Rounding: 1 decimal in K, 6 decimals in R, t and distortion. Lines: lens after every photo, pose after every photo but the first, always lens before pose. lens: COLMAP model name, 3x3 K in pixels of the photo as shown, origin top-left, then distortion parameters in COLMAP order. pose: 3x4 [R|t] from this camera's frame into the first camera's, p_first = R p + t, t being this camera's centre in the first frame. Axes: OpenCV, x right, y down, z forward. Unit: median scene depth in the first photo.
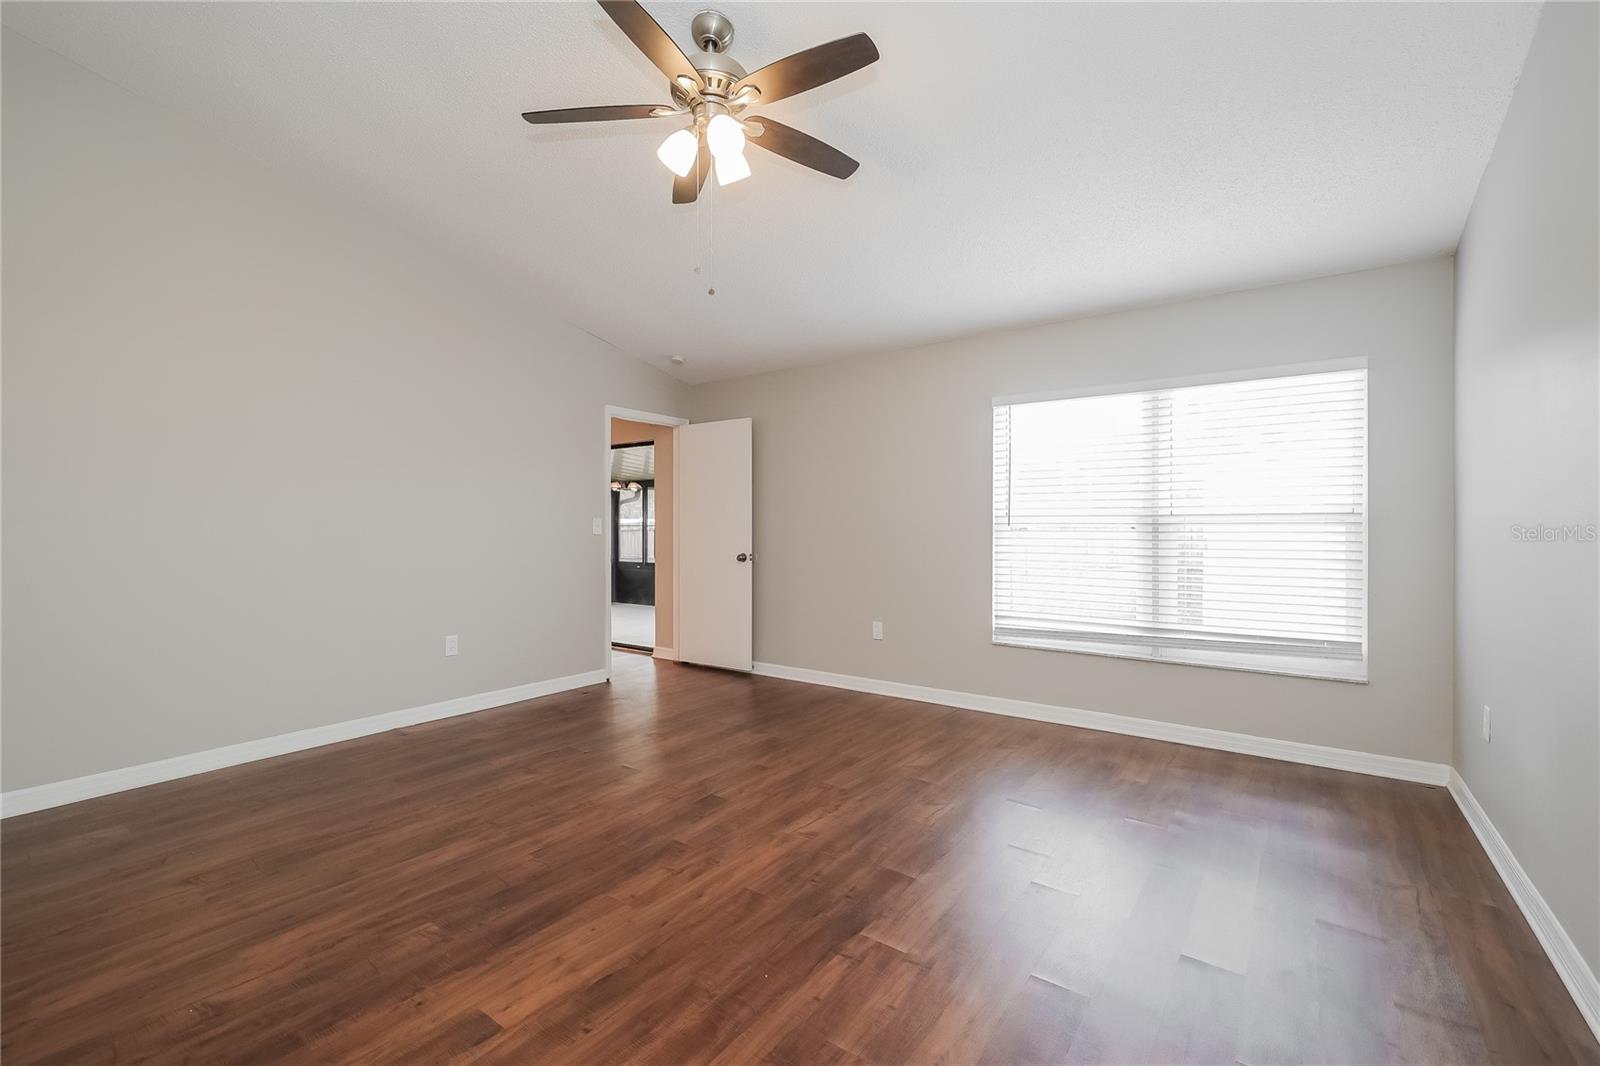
lens RADIAL K [[676.6, 0, 800.0], [0, 676.6, 533.0], [0, 0, 1]] dist [-0.002018, -0.000170]
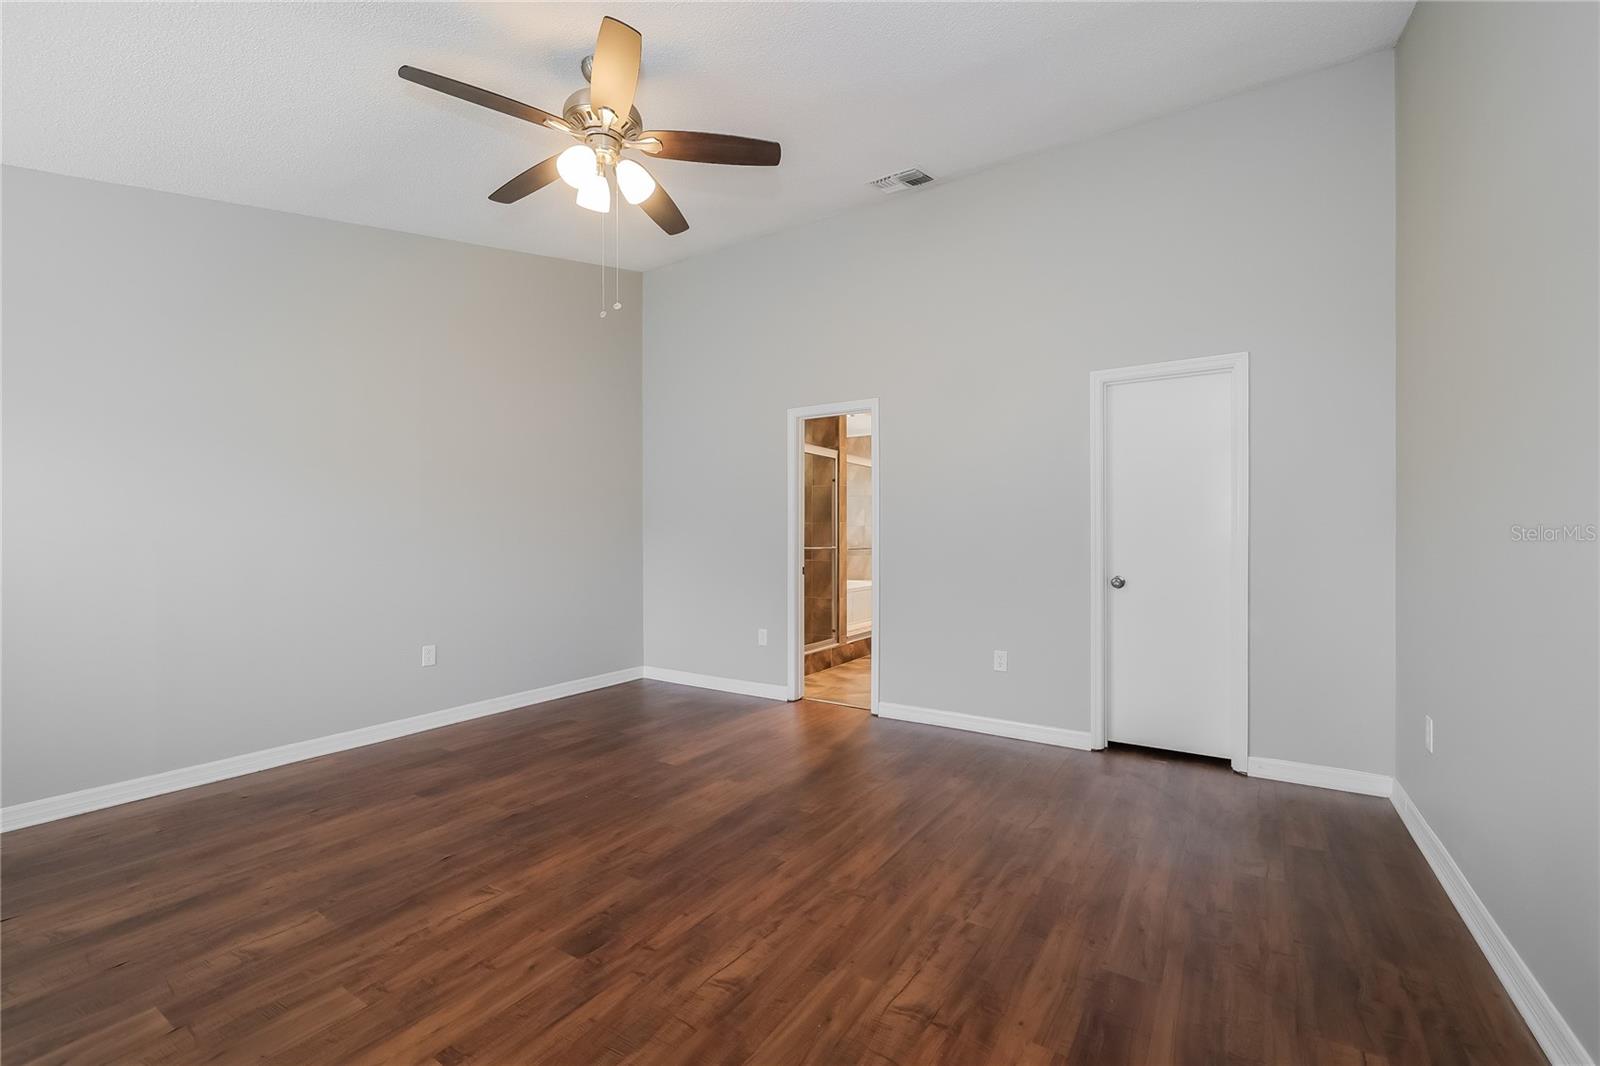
lens RADIAL K [[676.6, 0, 800.0], [0, 676.6, 533.0], [0, 0, 1]] dist [-0.002018, -0.000170]
pose [[-0.998798, 0.002271, -0.048966, -0.354661], [0.002269, 0.999997, 0.000113, -0.015898], [0.048966, 0.000002, -0.998800, 1.904832]]
